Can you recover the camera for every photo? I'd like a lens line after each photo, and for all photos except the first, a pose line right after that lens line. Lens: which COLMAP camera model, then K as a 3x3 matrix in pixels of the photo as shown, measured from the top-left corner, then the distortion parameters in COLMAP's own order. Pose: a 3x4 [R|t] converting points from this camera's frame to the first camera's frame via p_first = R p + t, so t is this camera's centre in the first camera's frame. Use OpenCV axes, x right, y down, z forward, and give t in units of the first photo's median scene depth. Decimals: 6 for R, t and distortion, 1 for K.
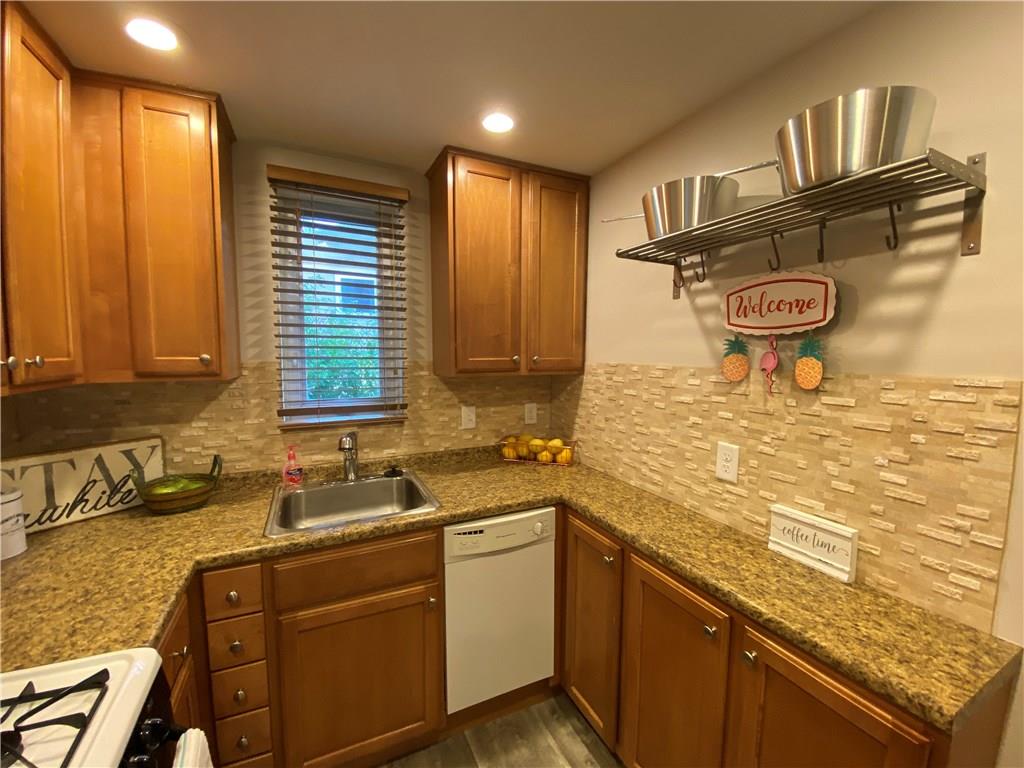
lens RADIAL K [[416.9, 0, 513.2], [0, 416.9, 378.7], [0, 0, 1]] dist [-0.000187, -0.012719]
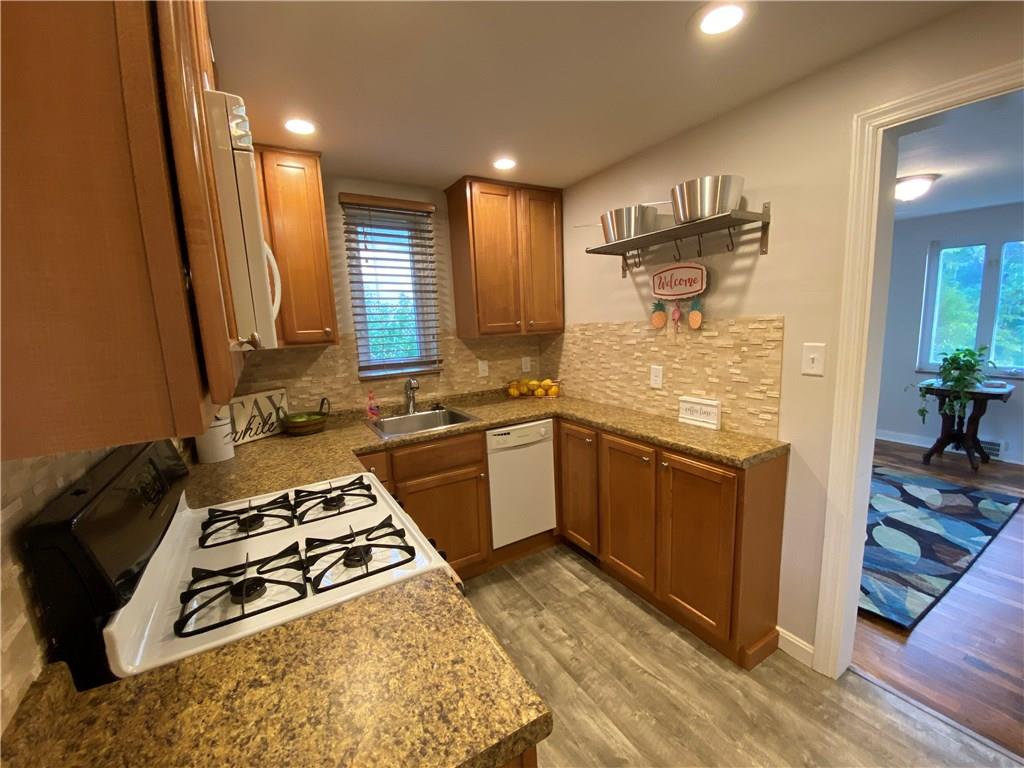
lens RADIAL K [[420.7, 0, 512.0], [0, 420.7, 384.0], [0, 0, 1]] dist [0.026317, -0.023604]
pose [[0.994926, -0.061084, 0.079945, -0.185761], [0.054851, 0.995446, 0.077961, 0.059450], [-0.084343, -0.073180, 0.993746, -0.590810]]
